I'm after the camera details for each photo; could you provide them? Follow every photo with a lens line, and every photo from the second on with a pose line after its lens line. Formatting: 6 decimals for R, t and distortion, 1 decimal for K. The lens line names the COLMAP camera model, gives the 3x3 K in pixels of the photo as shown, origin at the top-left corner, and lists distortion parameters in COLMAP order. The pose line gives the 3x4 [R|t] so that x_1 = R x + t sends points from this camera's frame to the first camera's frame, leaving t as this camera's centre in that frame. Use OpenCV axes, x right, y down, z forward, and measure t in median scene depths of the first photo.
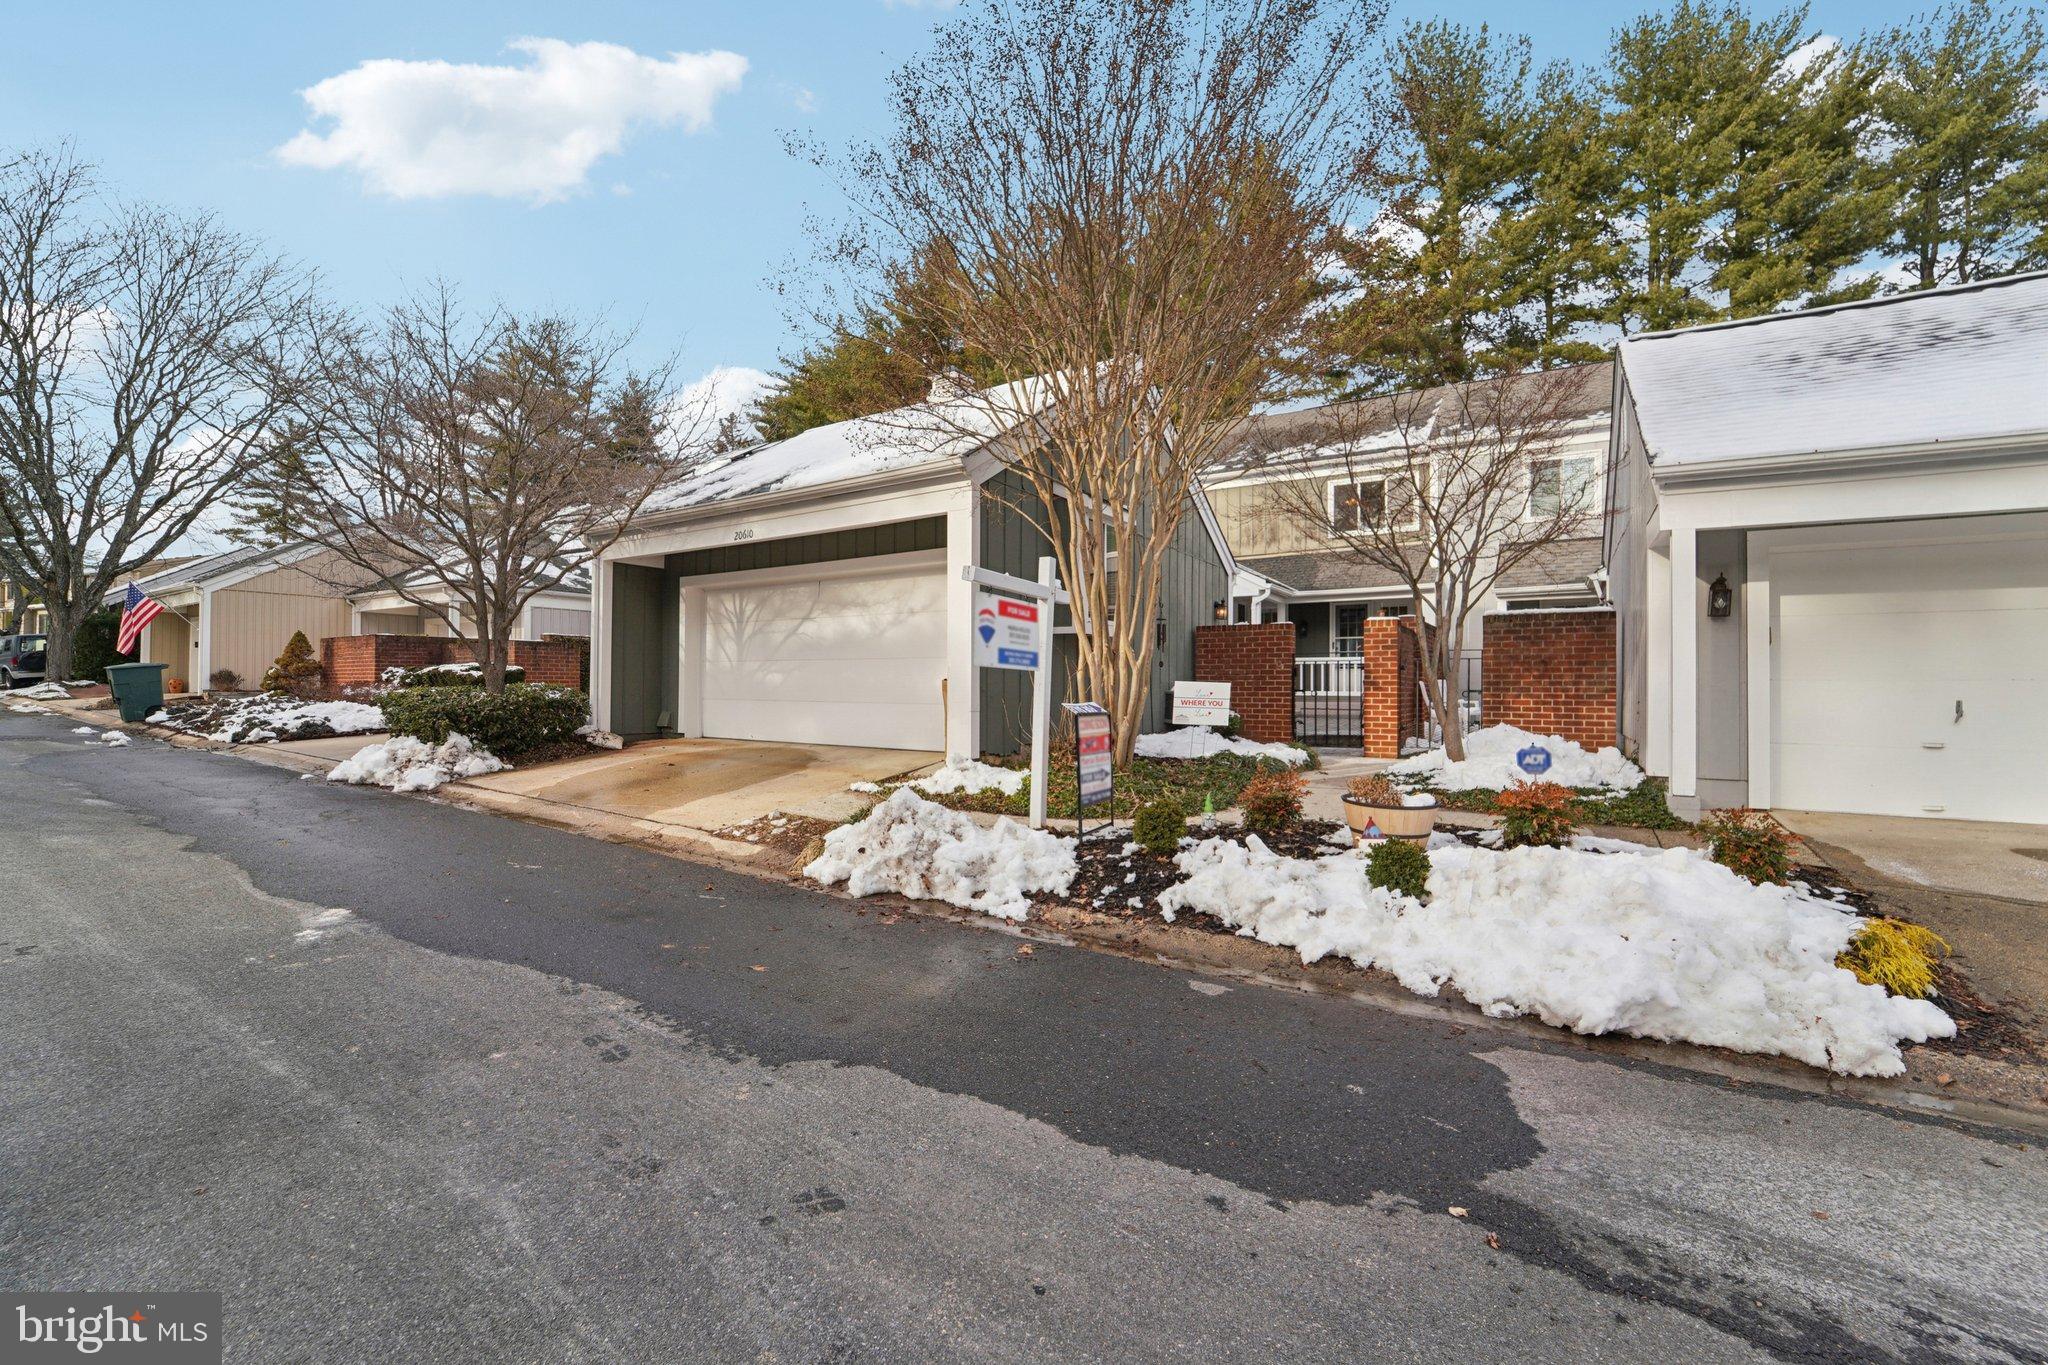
lens RADIAL K [[831.0, 0, 1024.0], [0, 831.0, 682.5], [0, 0, 1]] dist [-0.022866, -0.000167]
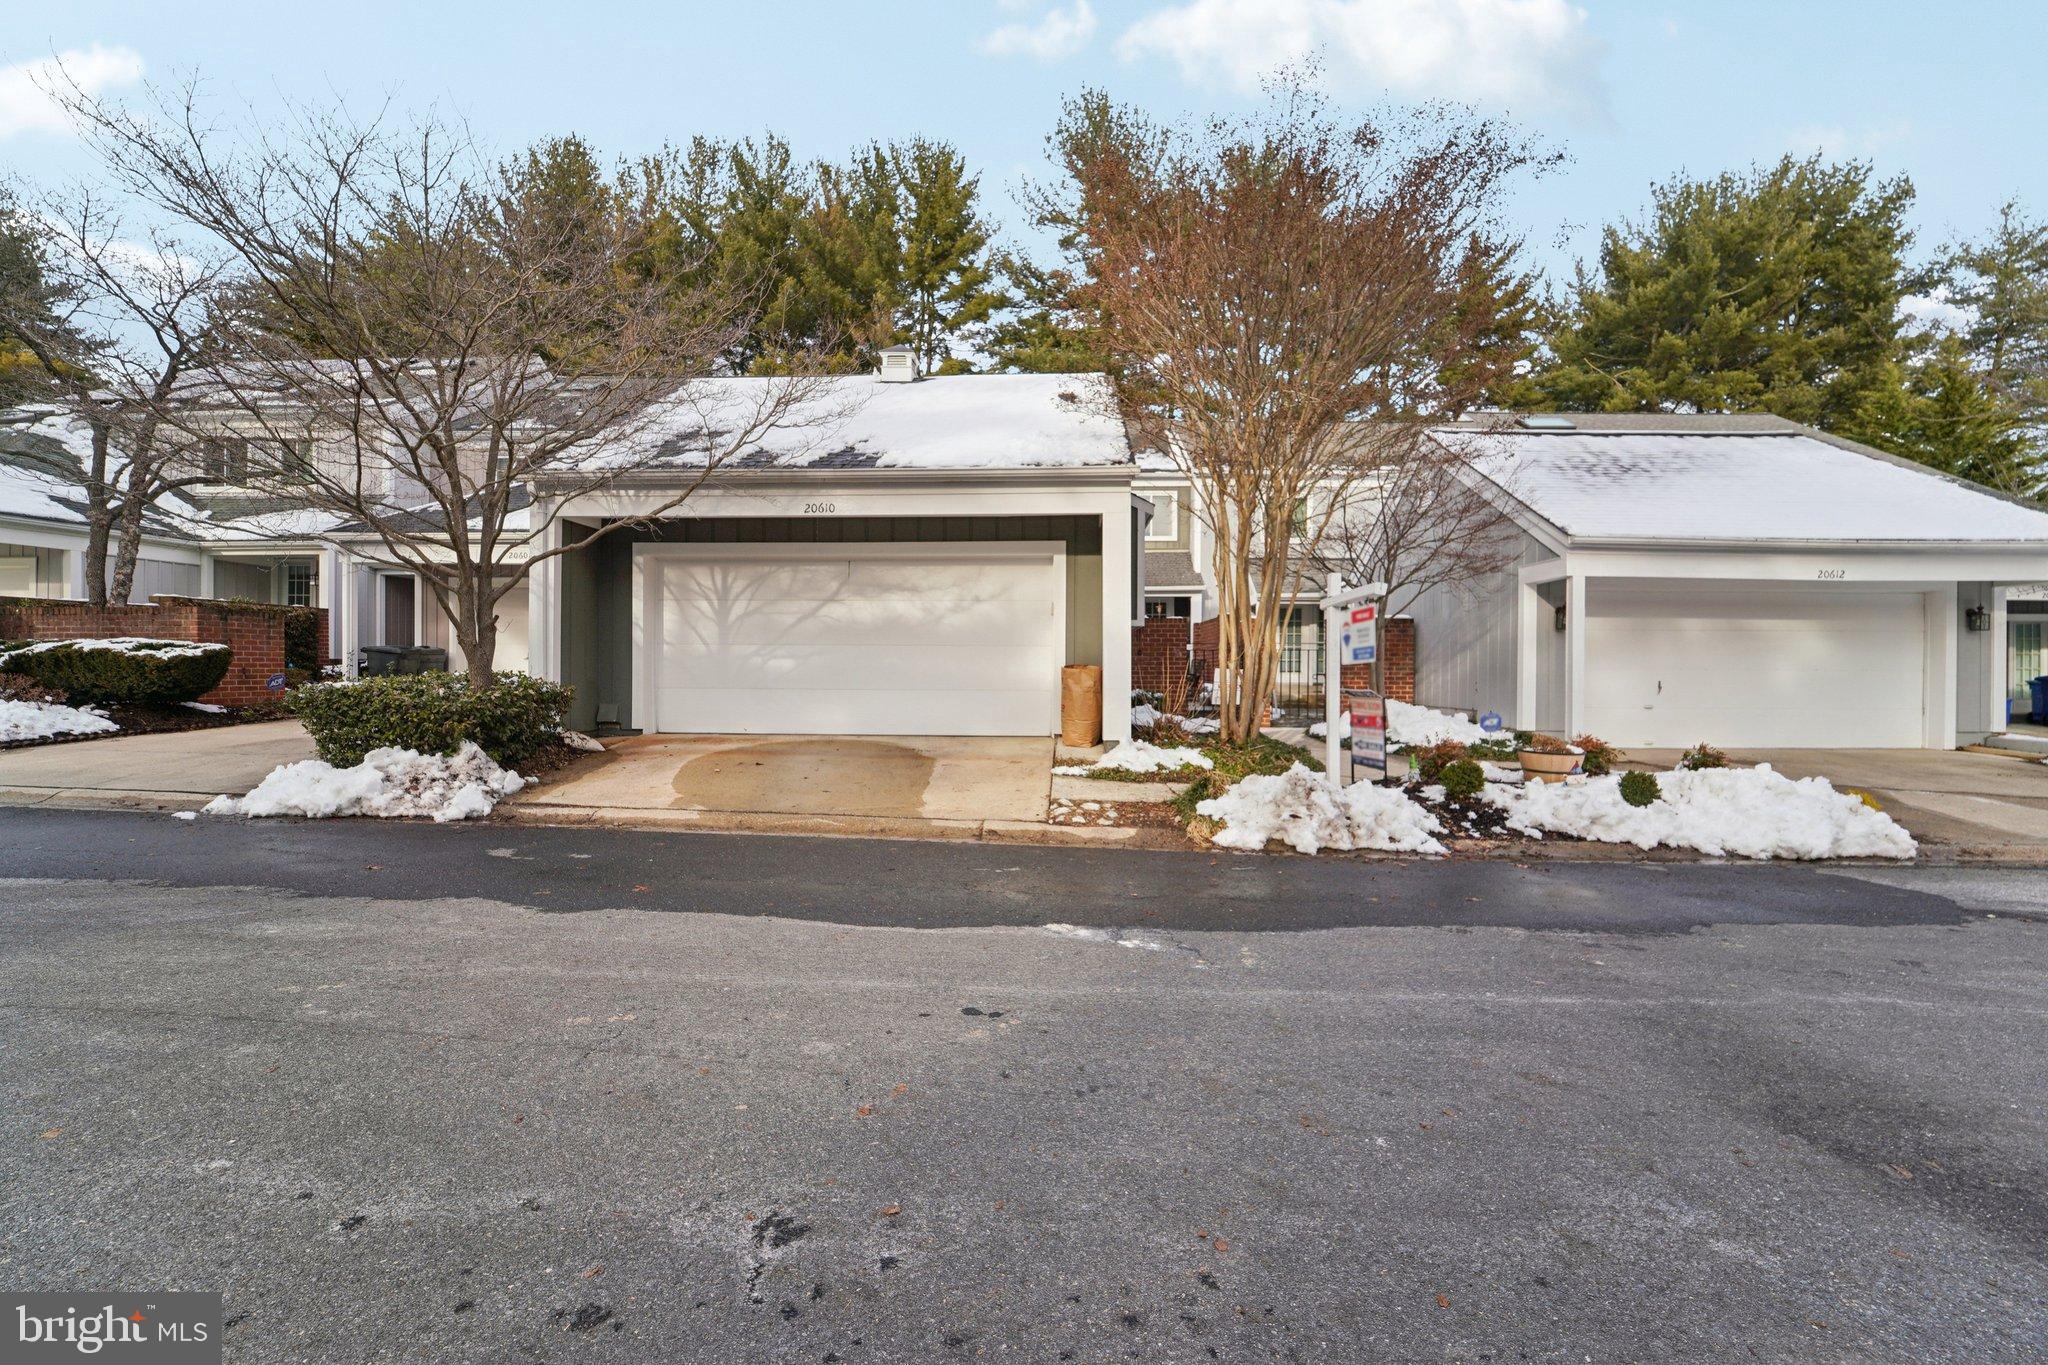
lens RADIAL K [[831.0, 0, 1024.0], [0, 831.0, 682.5], [0, 0, 1]] dist [-0.022866, -0.000167]
pose [[0.864351, -0.010355, 0.502782, -0.776864], [-0.002817, 0.999673, 0.025432, -0.012928], [-0.502881, -0.023398, 0.864039, 0.118795]]
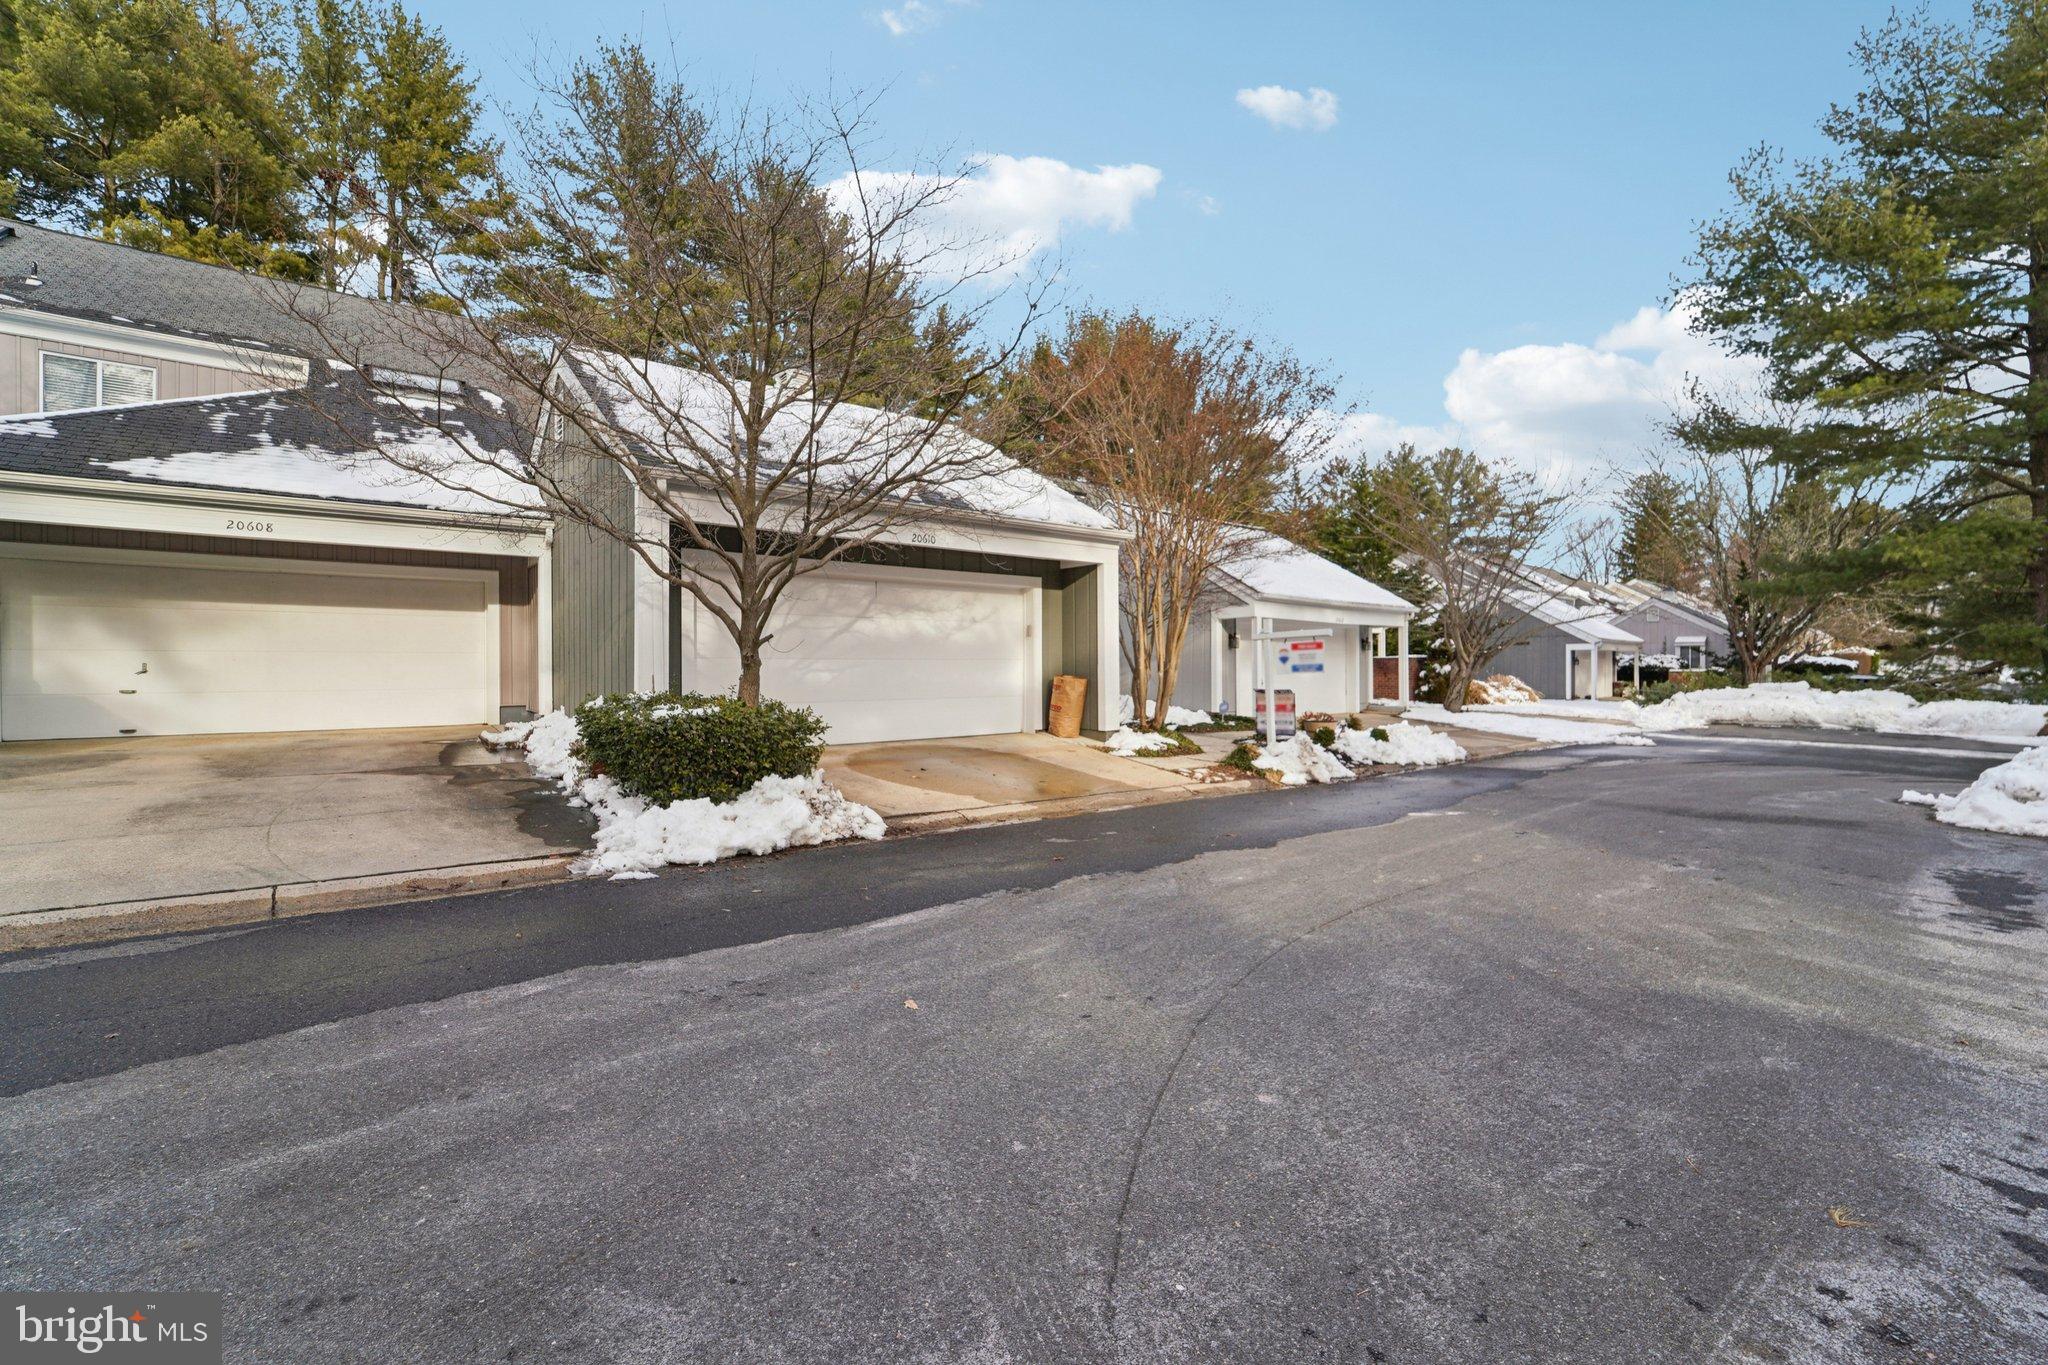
lens RADIAL K [[845.2, 0, 1027.7], [0, 845.2, 660.2], [0, 0, 1]] dist [-0.000422, -0.000188]
pose [[0.315729, 0.003163, 0.948844, -1.659662], [0.000072, 0.999994, -0.003357, -0.030412], [-0.948849, 0.001129, 0.315727, 0.699750]]
